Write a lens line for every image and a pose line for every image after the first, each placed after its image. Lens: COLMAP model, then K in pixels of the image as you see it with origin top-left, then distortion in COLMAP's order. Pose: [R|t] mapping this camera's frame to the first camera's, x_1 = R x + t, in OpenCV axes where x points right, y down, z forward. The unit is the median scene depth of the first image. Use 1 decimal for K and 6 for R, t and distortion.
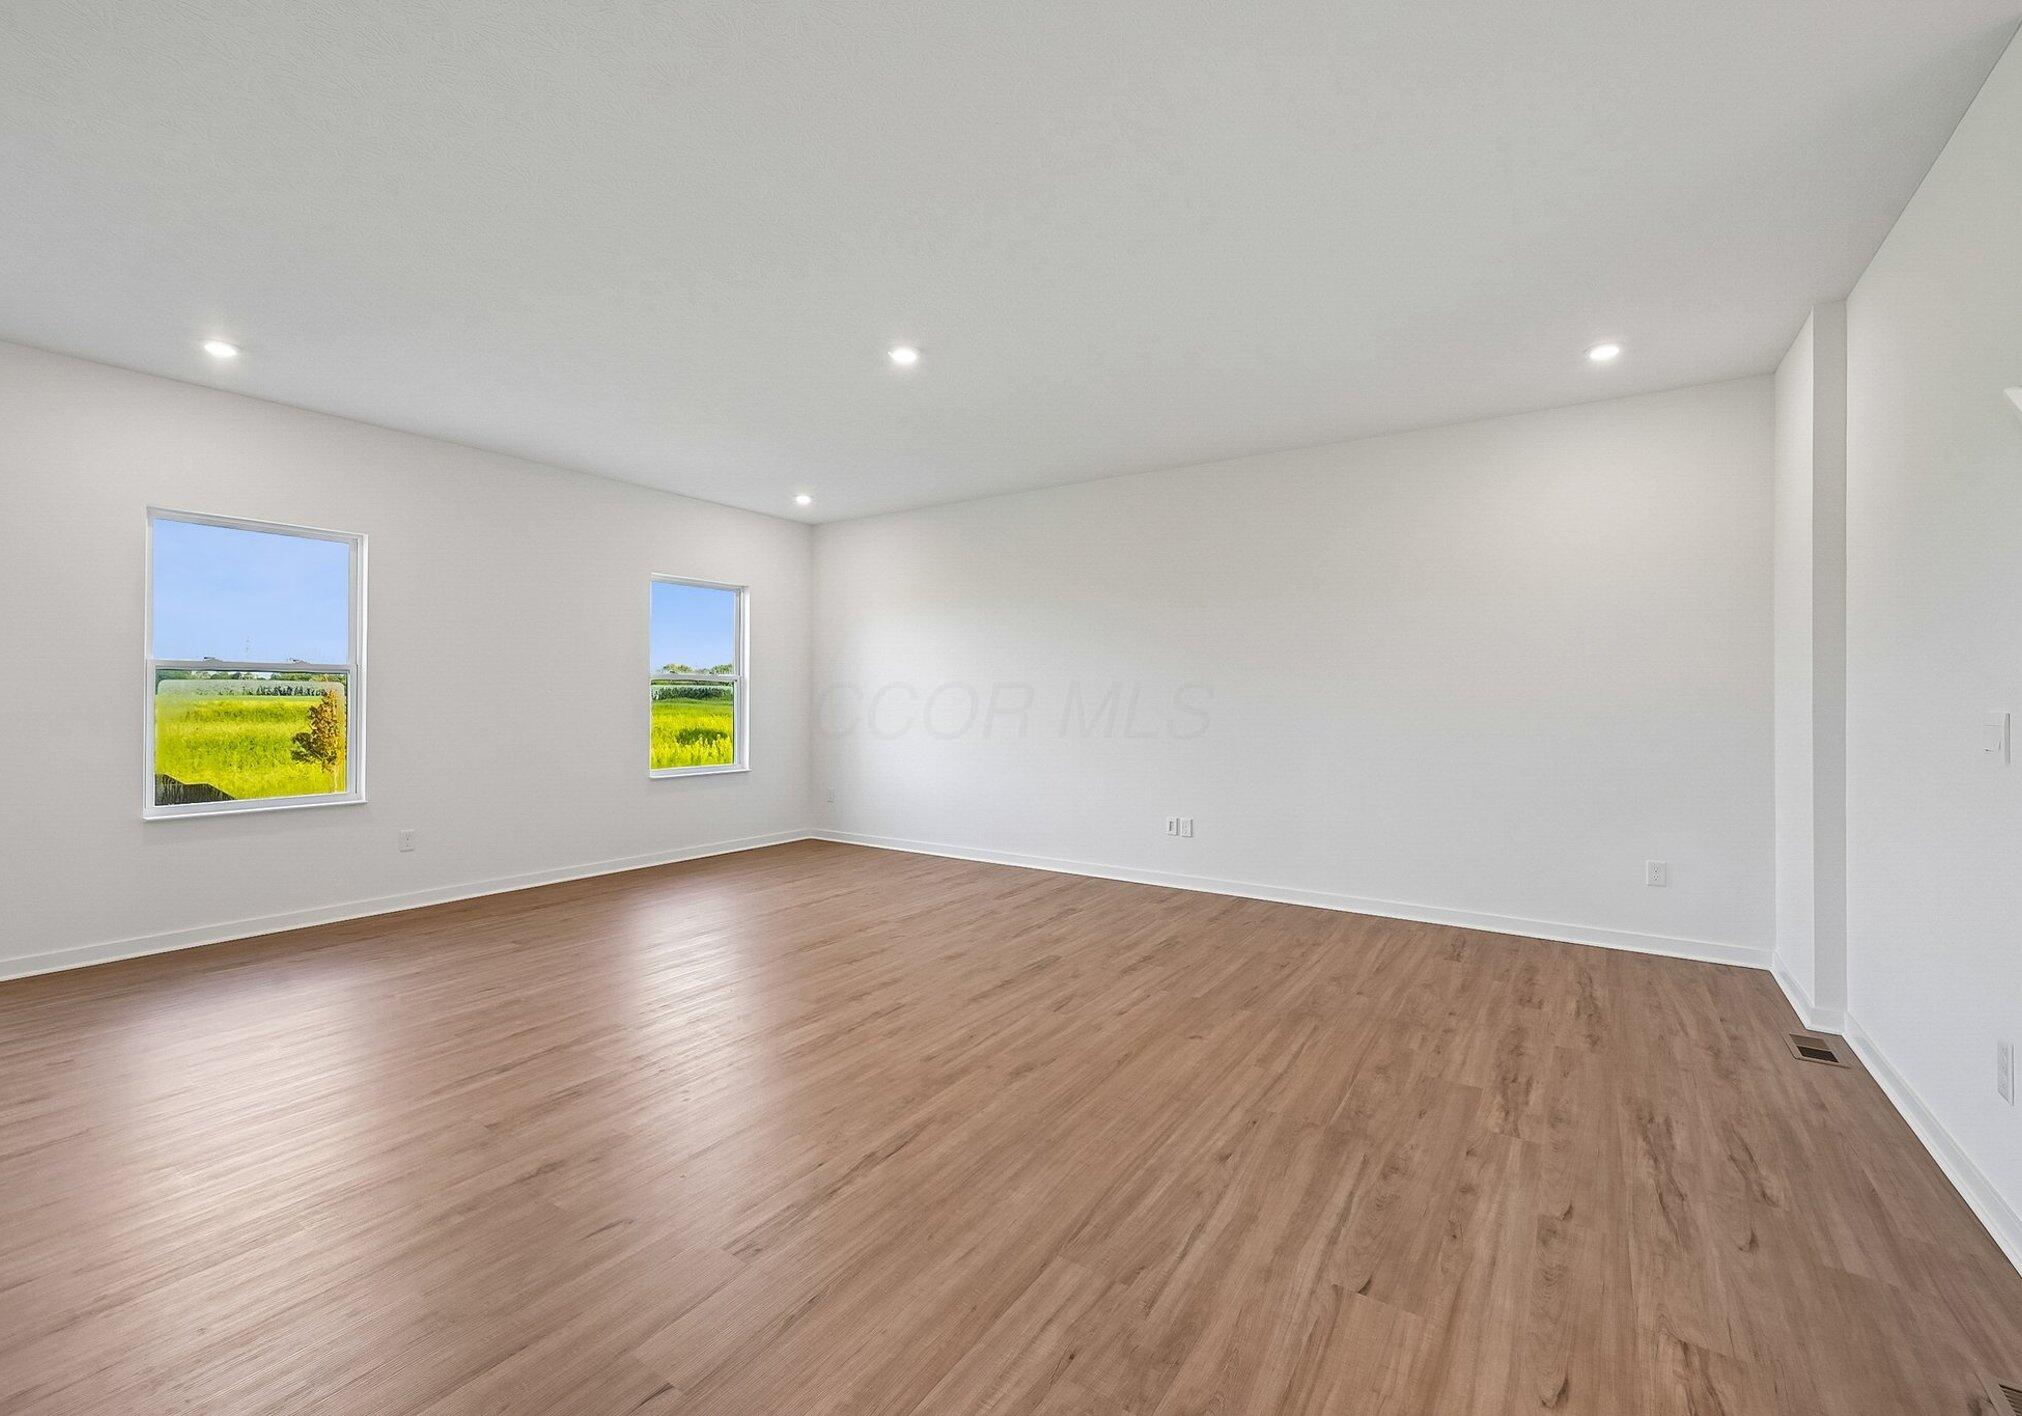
lens RADIAL K [[857.4, 0, 1009.1], [0, 857.4, 691.1], [0, 0, 1]] dist [0.001438, 0.000730]
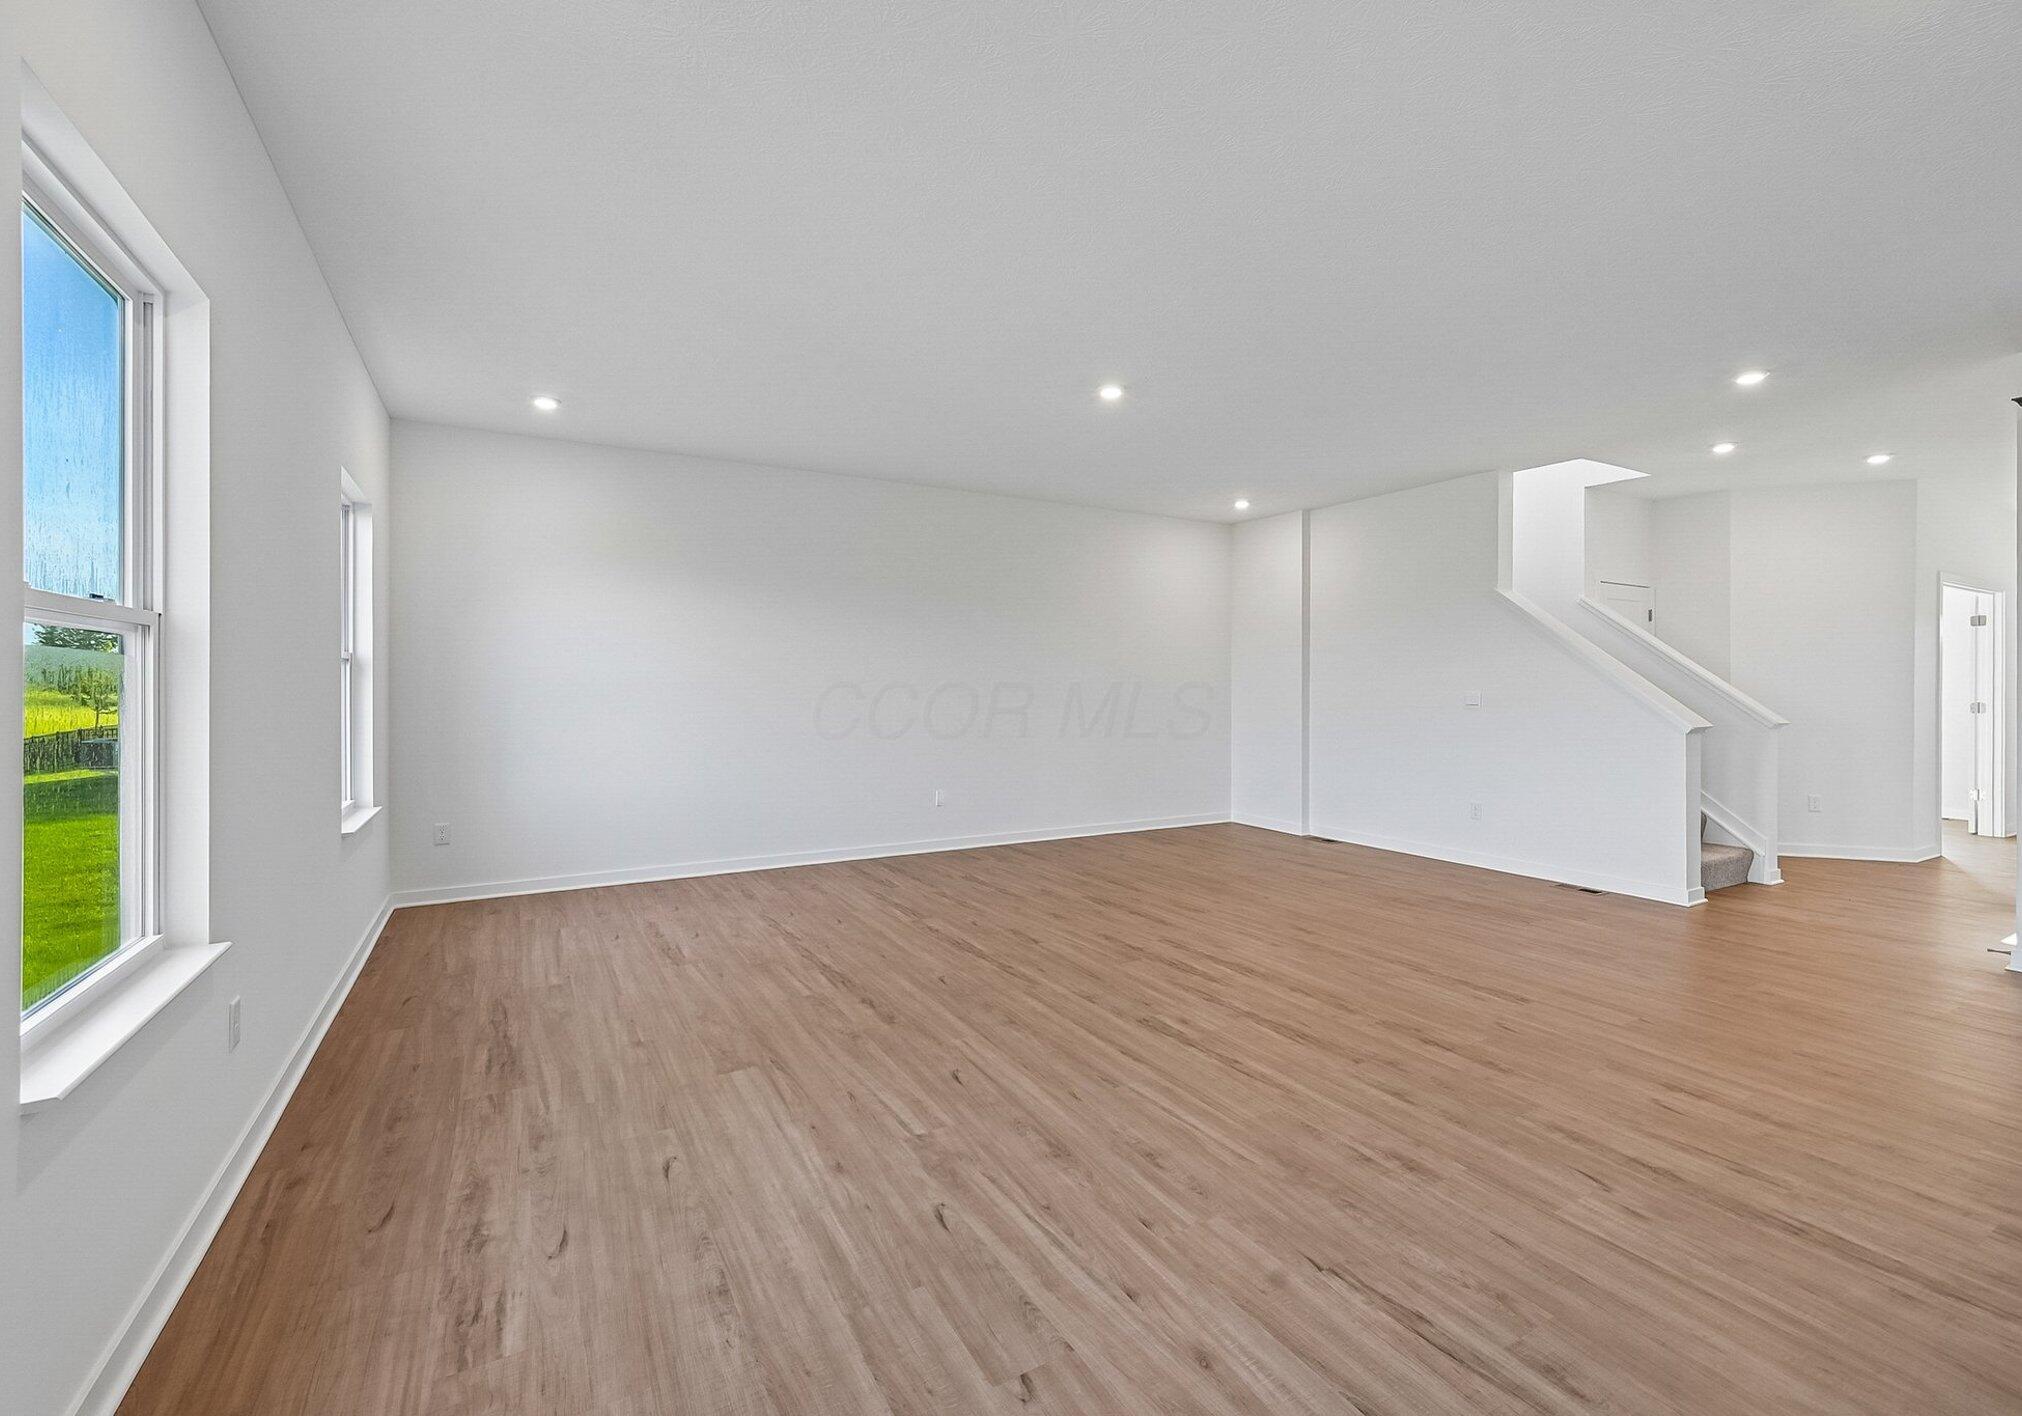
lens RADIAL K [[857.4, 0, 1009.1], [0, 857.4, 691.1], [0, 0, 1]] dist [0.001438, 0.000730]
pose [[0.441148, -0.008053, 0.897398, -1.221329], [-0.004970, 0.999922, 0.011417, -0.002314], [-0.897421, -0.009496, 0.441074, 0.610889]]
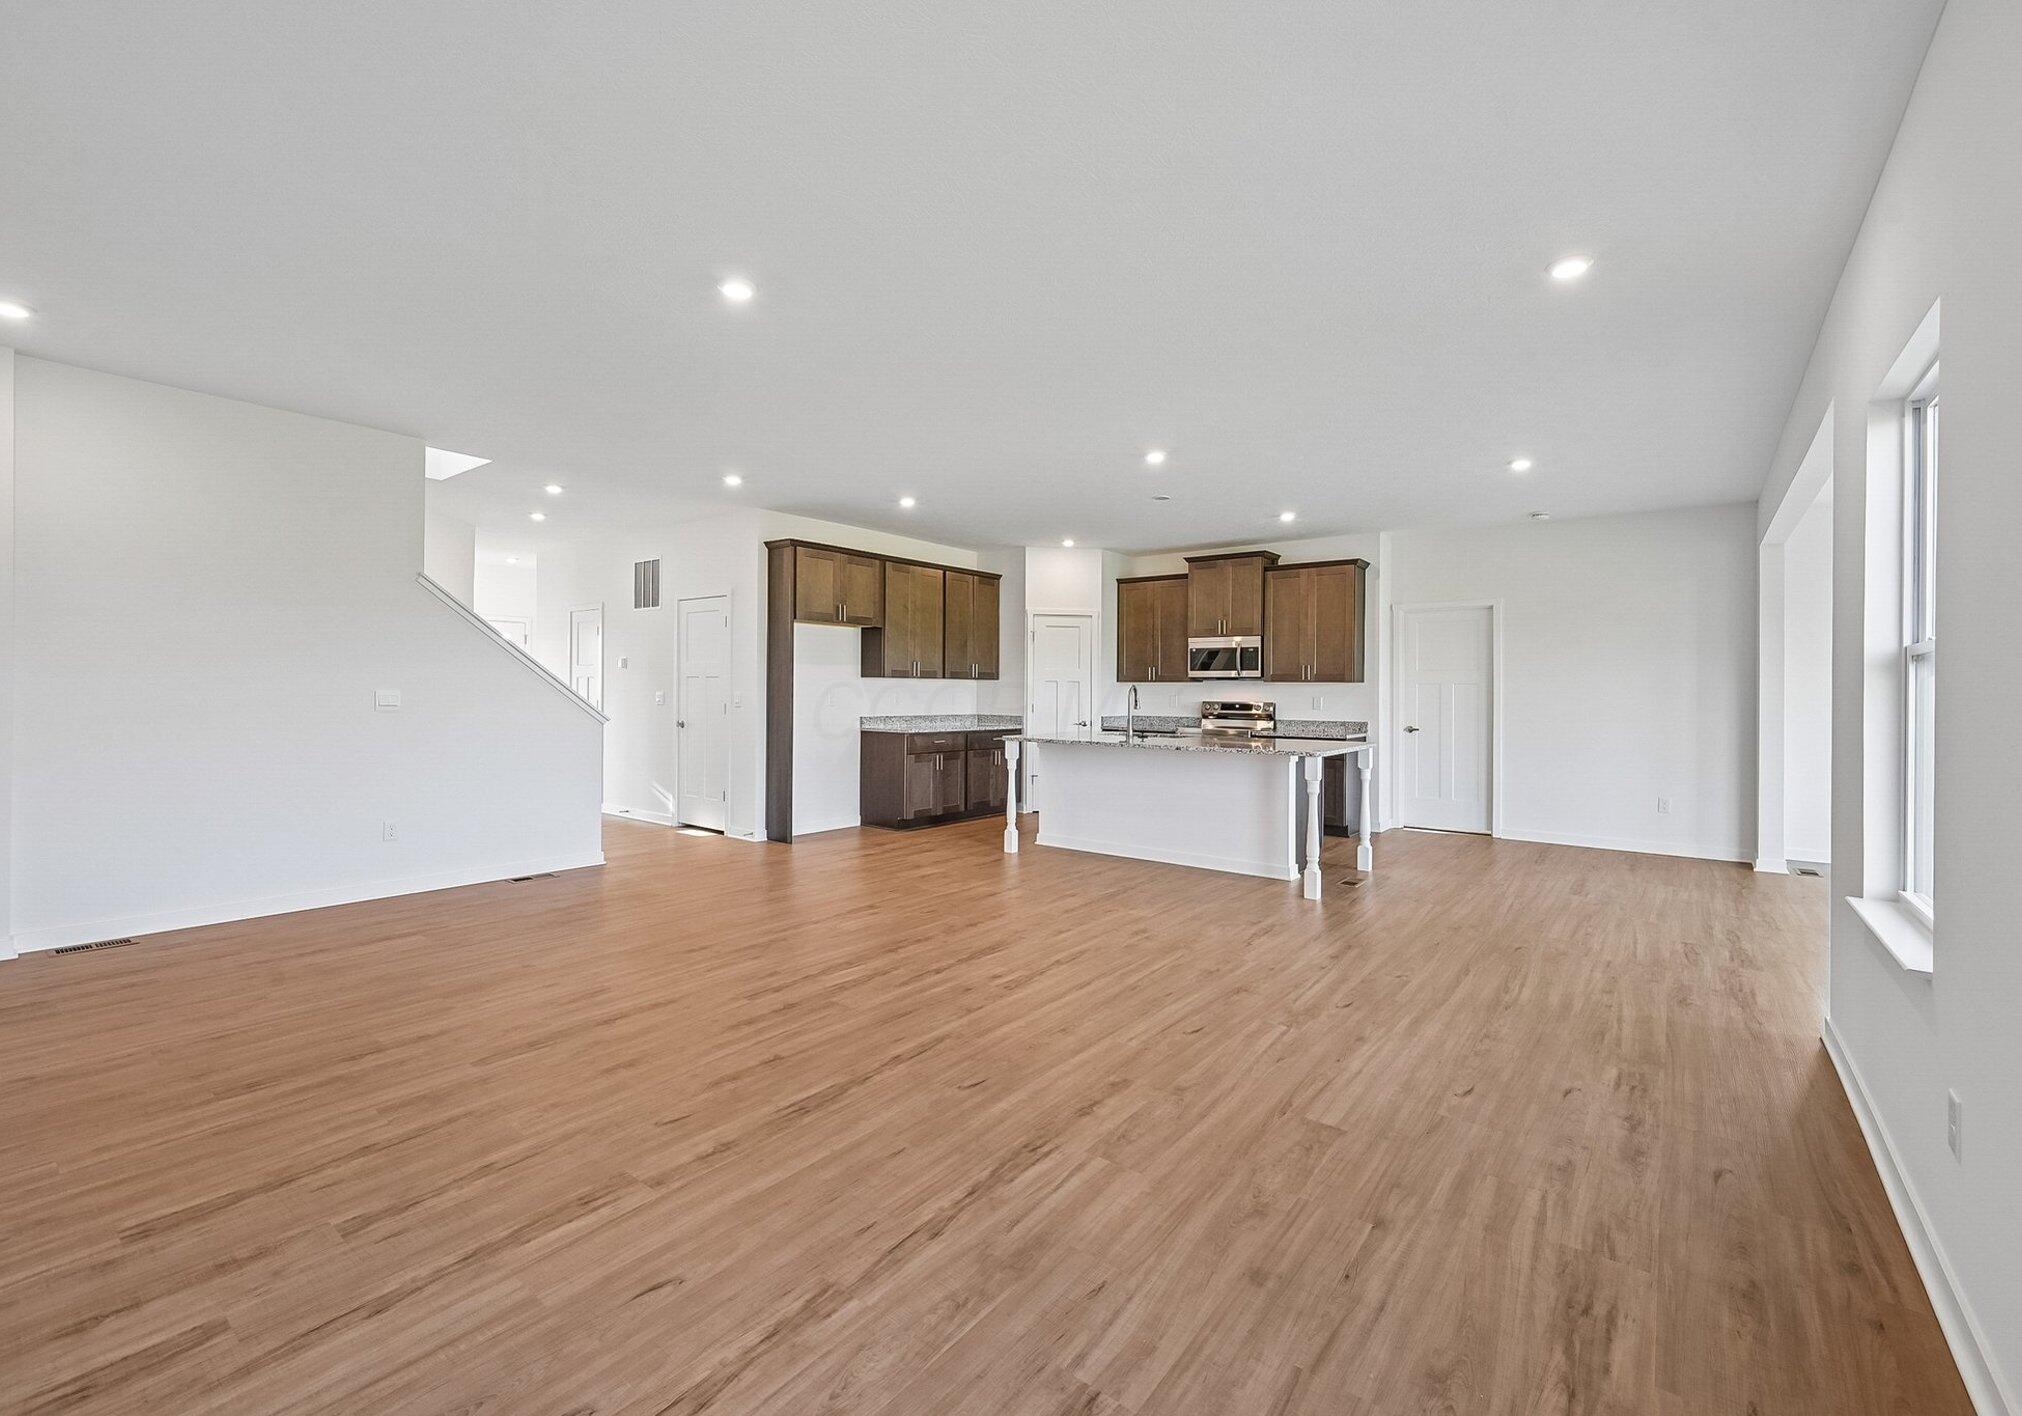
lens RADIAL K [[857.4, 0, 1009.1], [0, 857.4, 691.1], [0, 0, 1]] dist [0.001438, 0.000730]
pose [[-0.997339, -0.013654, 0.071612, -0.458768], [-0.014239, 0.999869, -0.007661, 0.010534], [-0.071498, -0.008660, -0.997403, 1.830608]]
